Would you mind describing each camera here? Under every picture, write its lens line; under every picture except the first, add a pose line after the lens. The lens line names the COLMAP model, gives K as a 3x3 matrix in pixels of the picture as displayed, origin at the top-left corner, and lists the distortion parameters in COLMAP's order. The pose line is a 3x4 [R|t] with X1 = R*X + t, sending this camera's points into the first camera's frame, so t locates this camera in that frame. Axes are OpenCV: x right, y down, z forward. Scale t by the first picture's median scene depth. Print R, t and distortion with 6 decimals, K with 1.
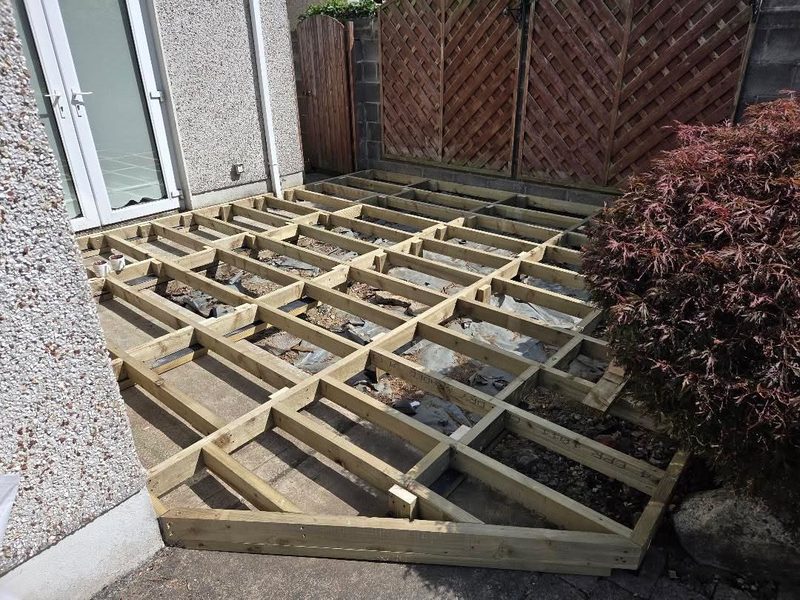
lens RADIAL K [[541.0, 0, 400.0], [0, 541.0, 300.0], [0, 0, 1]] dist [0.073531, -0.049096]
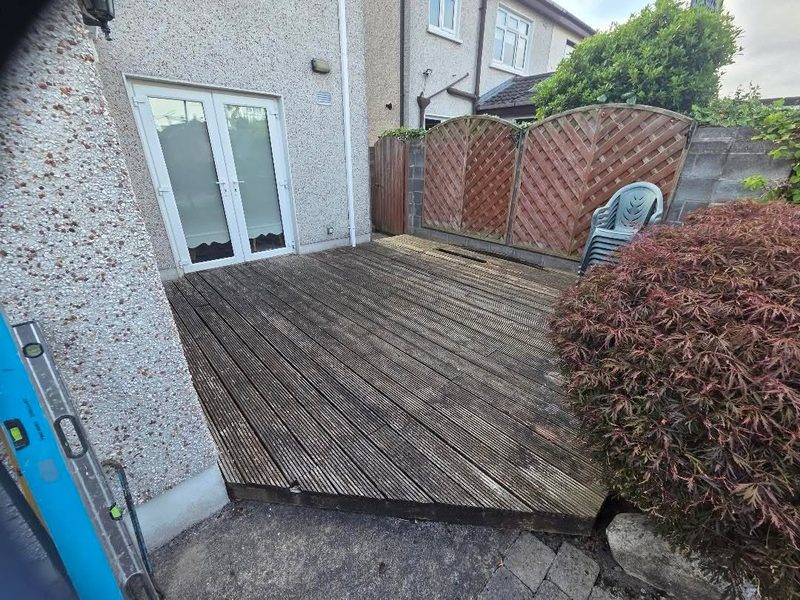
lens RADIAL K [[325.5, 0, 400.0], [0, 325.5, 304.3], [0, 0, 1]] dist [-0.000346, 0.000178]
pose [[0.991641, 0.073764, -0.105861, 0.030045], [-0.074445, 0.997222, -0.002491, -0.047203], [0.105384, 0.010351, 0.994378, 0.101395]]
